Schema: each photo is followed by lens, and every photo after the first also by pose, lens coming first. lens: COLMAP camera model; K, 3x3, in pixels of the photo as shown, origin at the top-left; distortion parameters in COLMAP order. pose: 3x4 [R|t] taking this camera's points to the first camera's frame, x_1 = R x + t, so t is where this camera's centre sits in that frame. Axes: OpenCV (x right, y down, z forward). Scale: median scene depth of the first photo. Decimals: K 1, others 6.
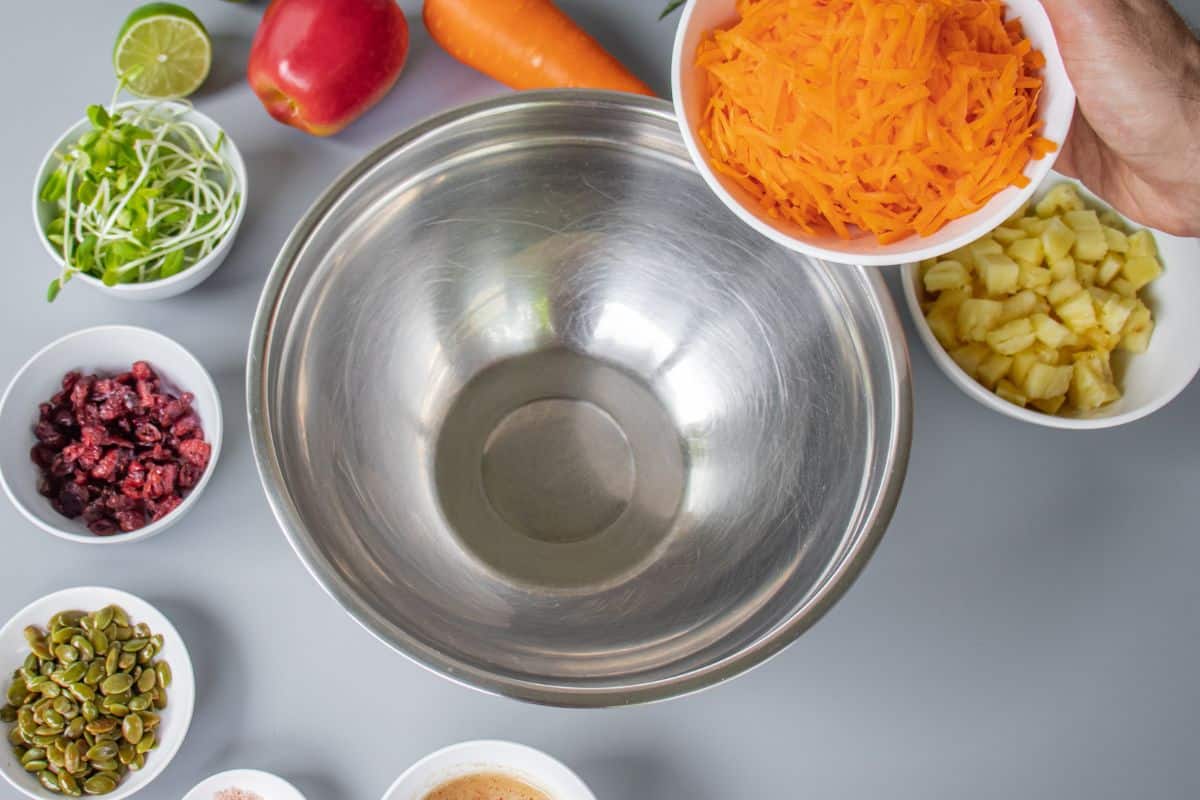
lens RADIAL K [[1462.8, 0, 601.5], [0, 1462.8, 385.4], [0, 0, 1]] dist [-0.141561, 0.056754]
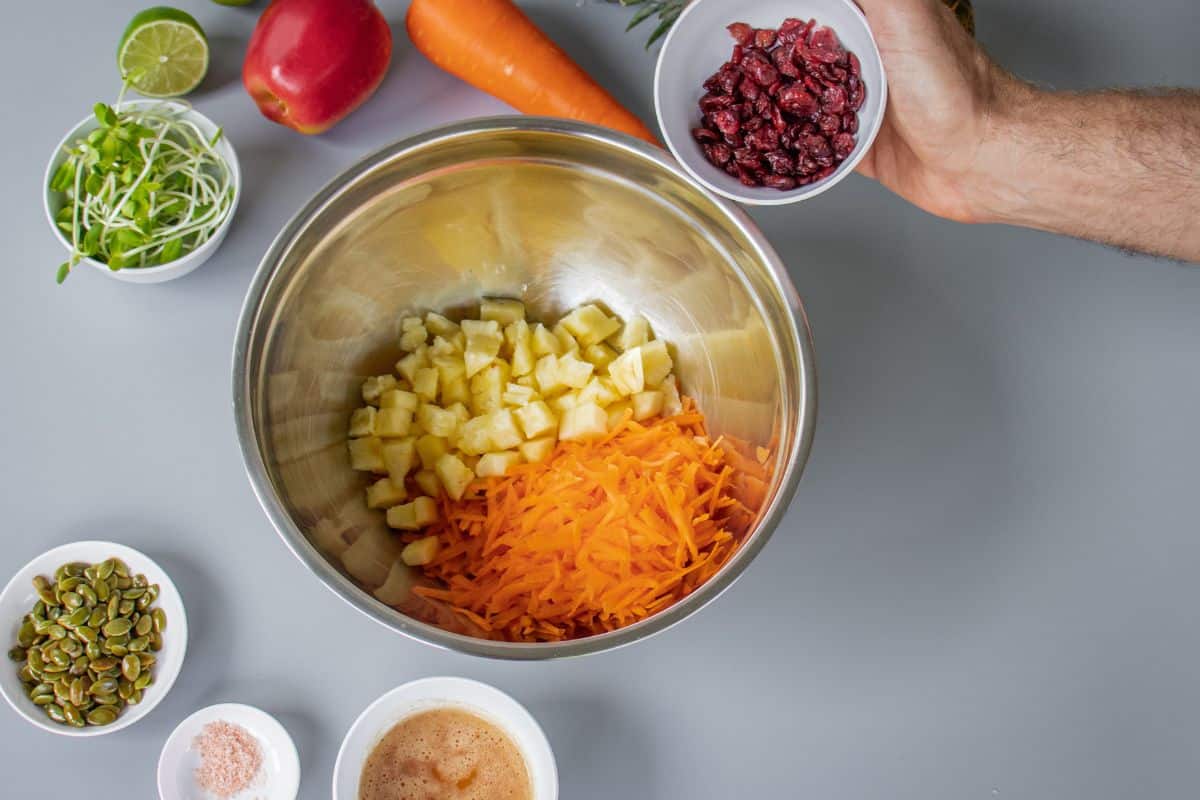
lens RADIAL K [[1567.2, 0, 717.5], [0, 1567.2, 398.9], [0, 0, 1]] dist [-0.166982, 0.108419]
pose [[0.997621, 0.017406, 0.066702, 0.043466], [-0.018639, 0.999666, 0.017909, 0.000125], [-0.066368, -0.019110, 0.997612, -0.203311]]
